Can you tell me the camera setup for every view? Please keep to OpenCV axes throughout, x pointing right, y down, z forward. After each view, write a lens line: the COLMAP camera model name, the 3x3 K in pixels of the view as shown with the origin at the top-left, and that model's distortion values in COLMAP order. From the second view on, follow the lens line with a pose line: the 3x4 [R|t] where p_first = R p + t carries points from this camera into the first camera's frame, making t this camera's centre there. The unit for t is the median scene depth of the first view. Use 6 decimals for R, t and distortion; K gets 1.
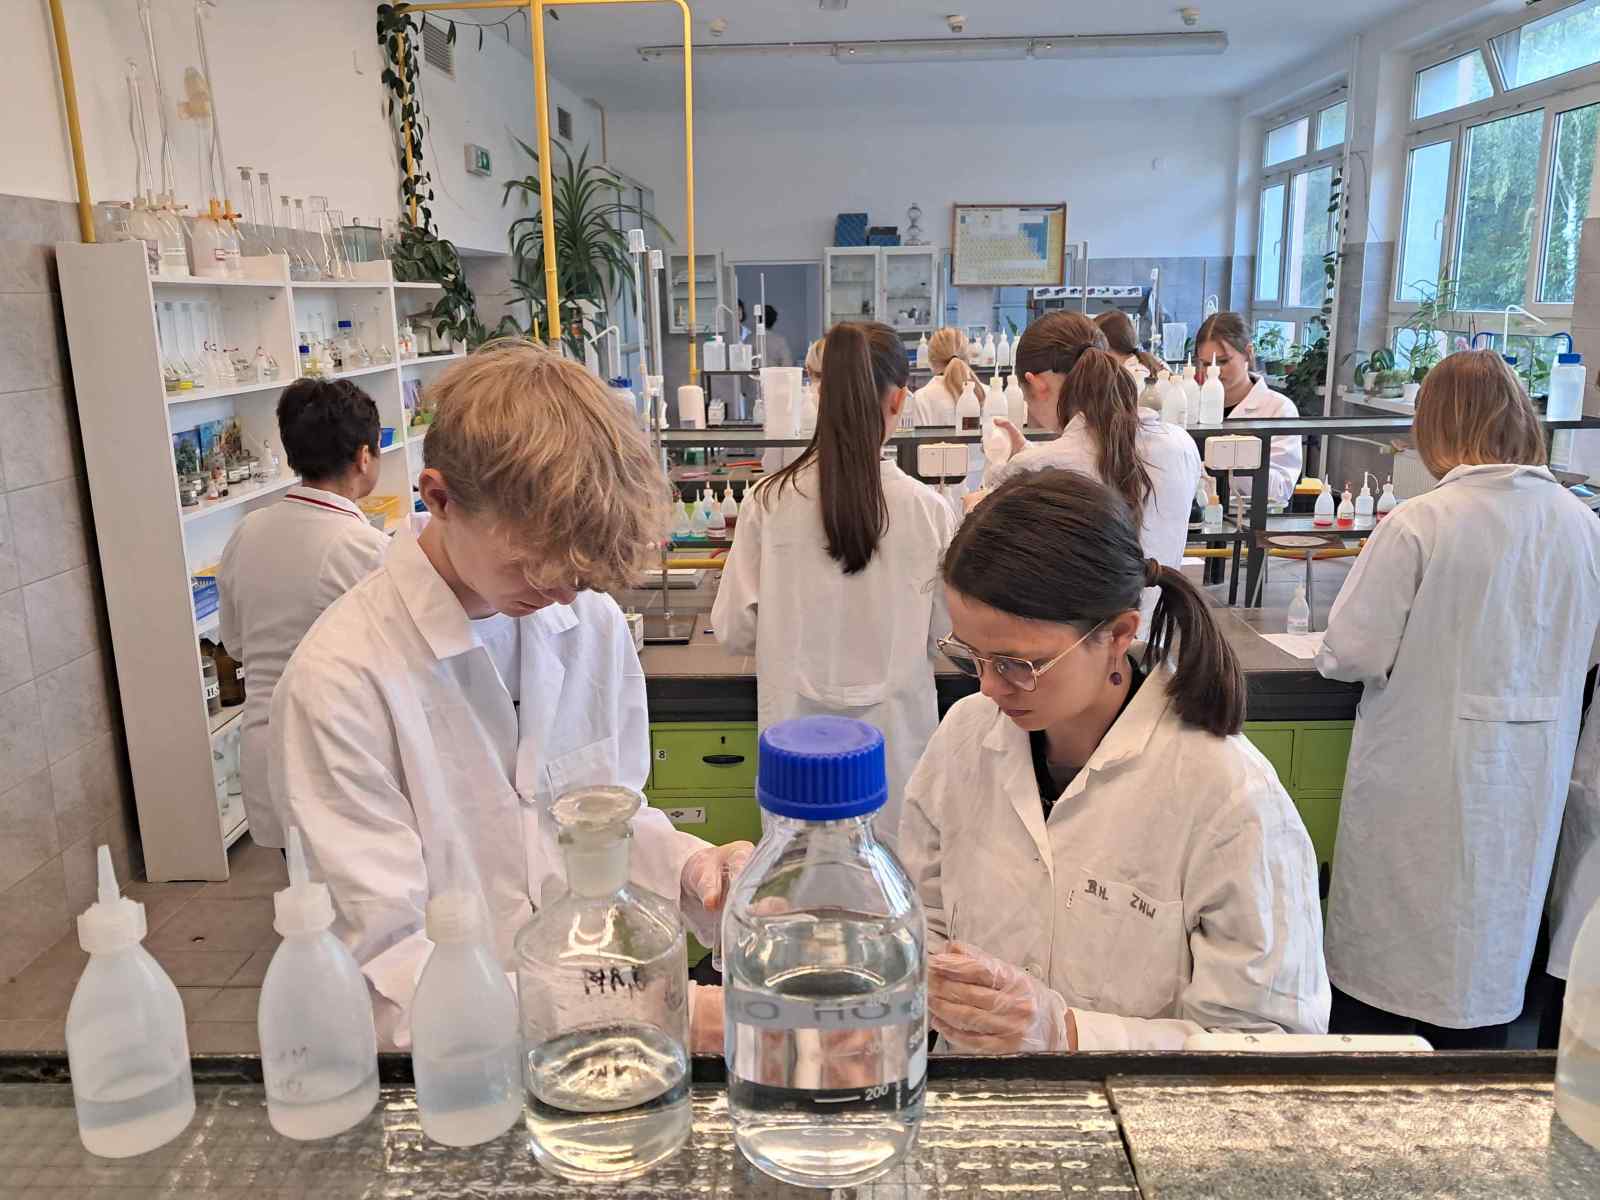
lens RADIAL K [[1278.2, 0, 822.5], [0, 1278.2, 577.7], [0, 0, 1]] dist [0.006592, 0.009272]
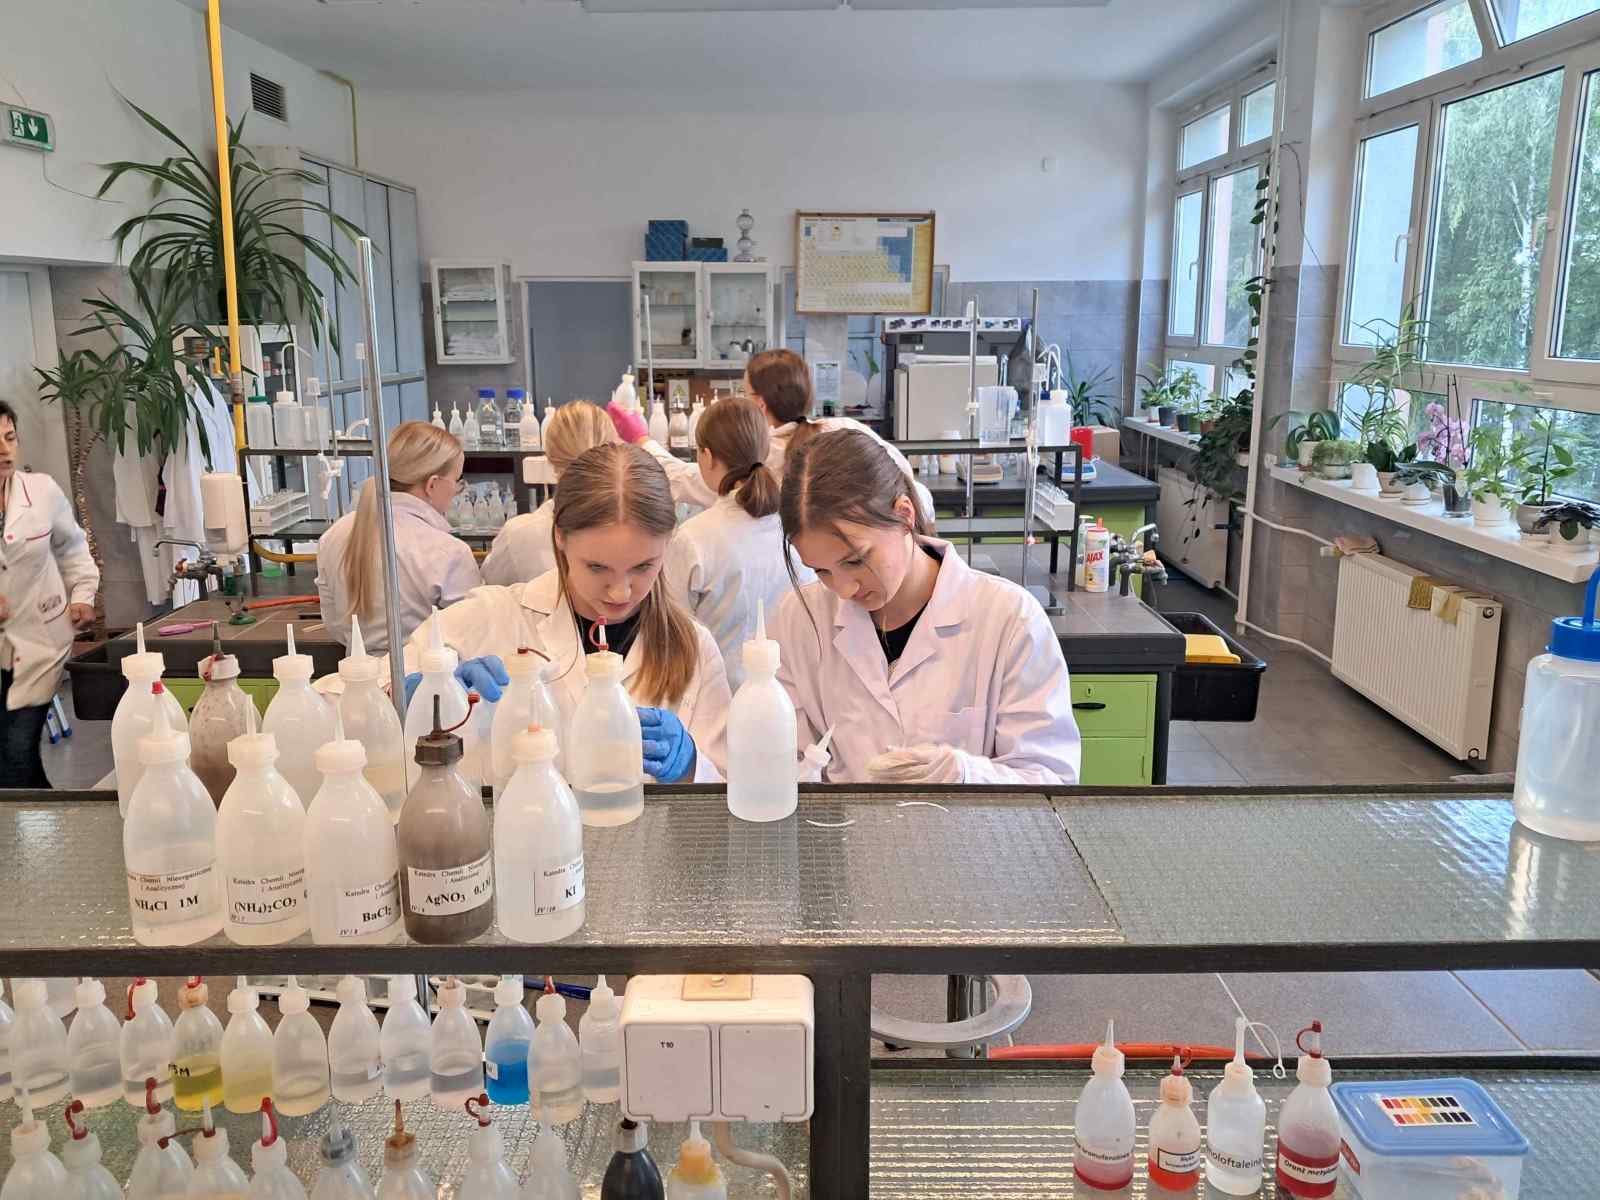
lens RADIAL K [[1278.2, 0, 797.9], [0, 1278.2, 566.0], [0, 0, 1]] dist [0.006592, 0.009272]
pose [[0.999776, 0.009142, 0.019082, 0.098446], [-0.008731, 0.999731, -0.021483, -0.056802], [-0.019273, 0.021311, 0.999587, 0.219945]]
